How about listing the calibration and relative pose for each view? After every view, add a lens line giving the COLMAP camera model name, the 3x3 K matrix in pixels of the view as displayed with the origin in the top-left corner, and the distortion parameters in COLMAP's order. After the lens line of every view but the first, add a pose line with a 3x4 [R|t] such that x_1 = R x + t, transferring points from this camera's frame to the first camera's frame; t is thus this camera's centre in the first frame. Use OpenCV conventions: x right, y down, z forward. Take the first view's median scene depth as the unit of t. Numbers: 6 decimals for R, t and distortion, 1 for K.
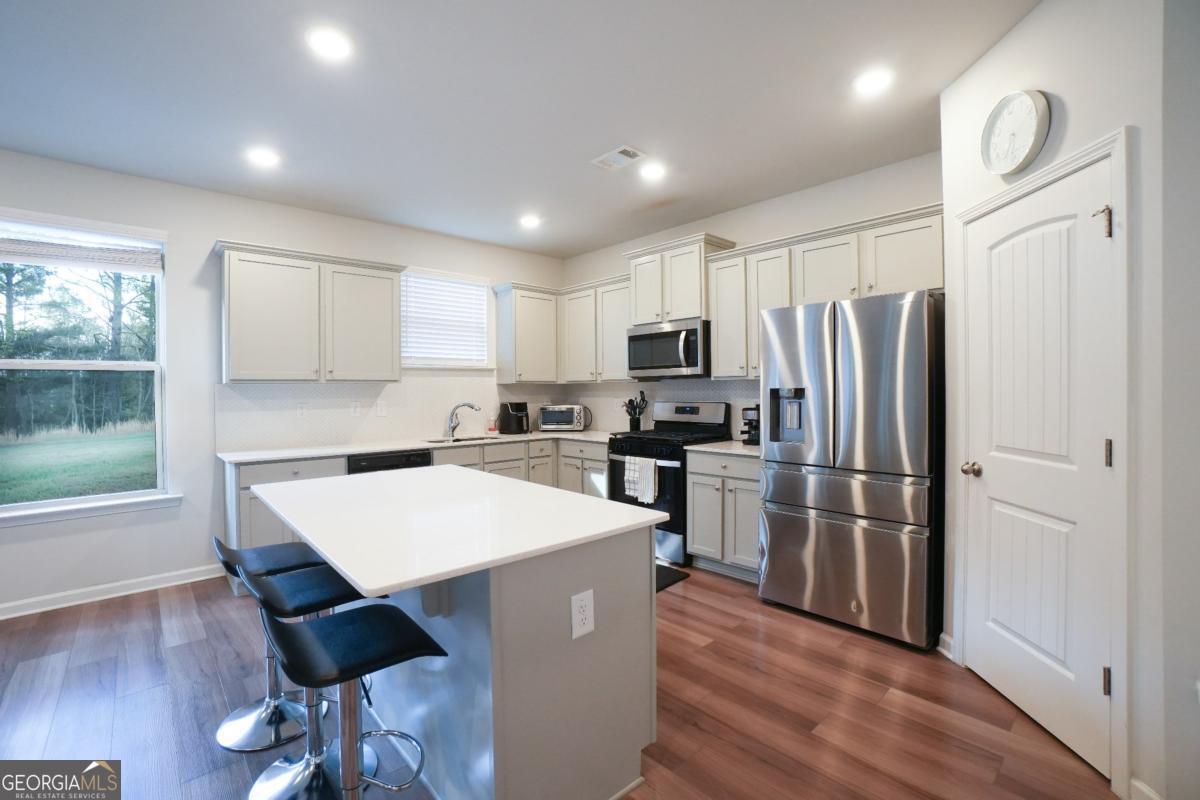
lens RADIAL K [[526.6, 0, 594.5], [0, 526.6, 392.1], [0, 0, 1]] dist [-0.059846, 0.021791]
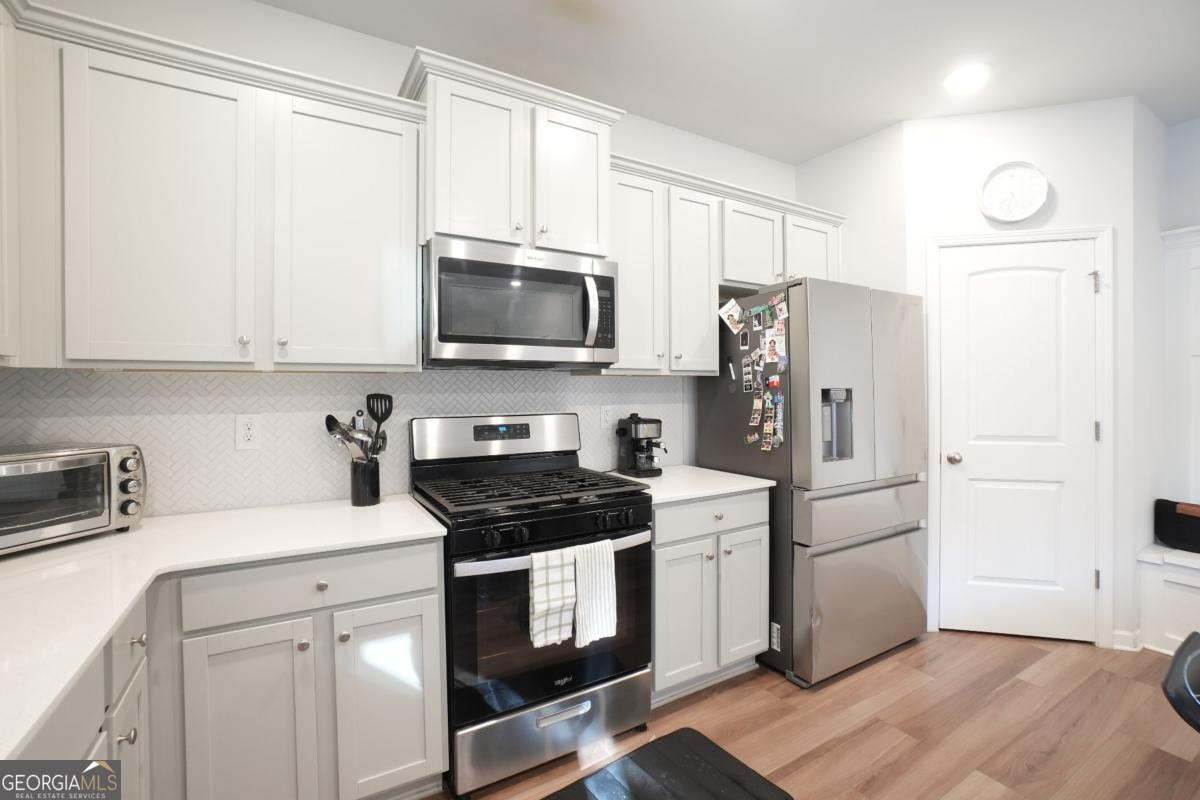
lens RADIAL K [[526.6, 0, 594.5], [0, 526.6, 392.1], [0, 0, 1]] dist [-0.059846, 0.021791]
pose [[0.205274, 0.002970, 0.978700, -0.311919], [0.007153, 0.999964, -0.004534, -0.000874], [-0.978678, 0.007931, 0.205246, 0.837516]]
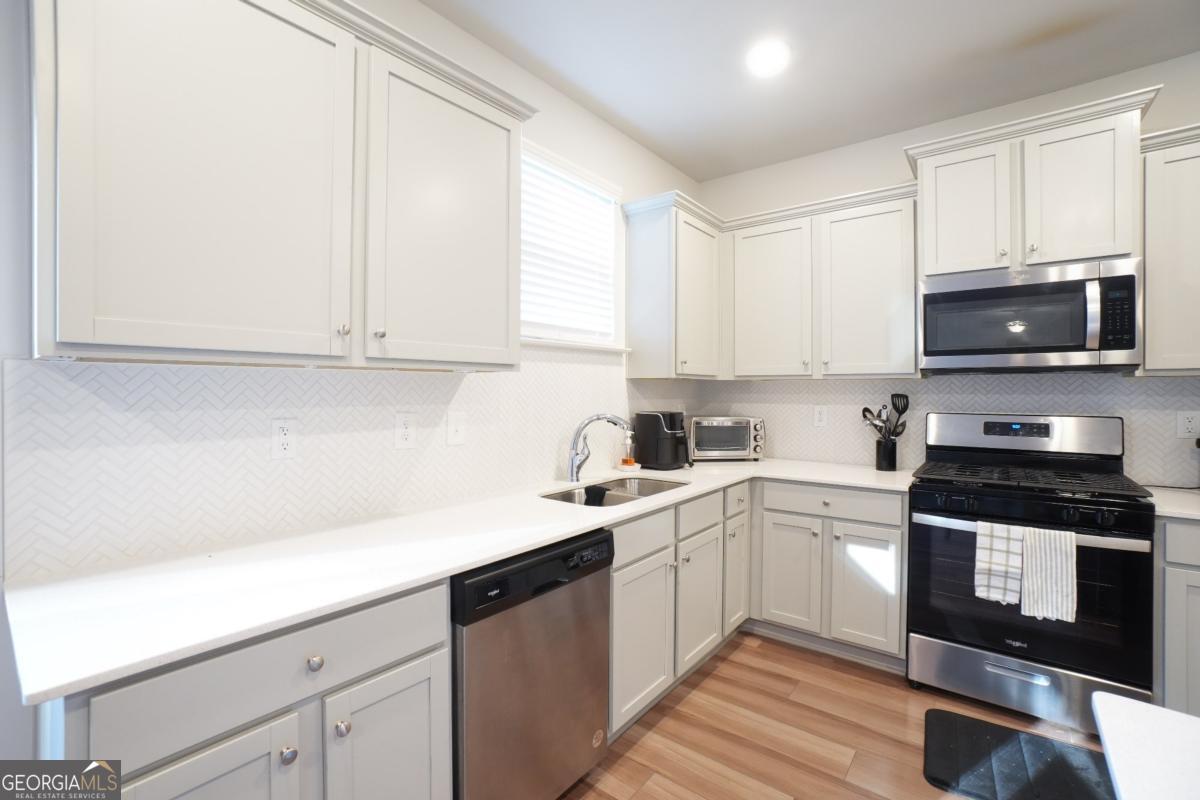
lens RADIAL K [[526.6, 0, 594.5], [0, 526.6, 392.1], [0, 0, 1]] dist [-0.059846, 0.021791]
pose [[0.986544, 0.010167, 0.163178, -0.375776], [-0.009920, 0.999948, -0.002328, 0.000310], [-0.163193, 0.000678, 0.986594, 0.548432]]
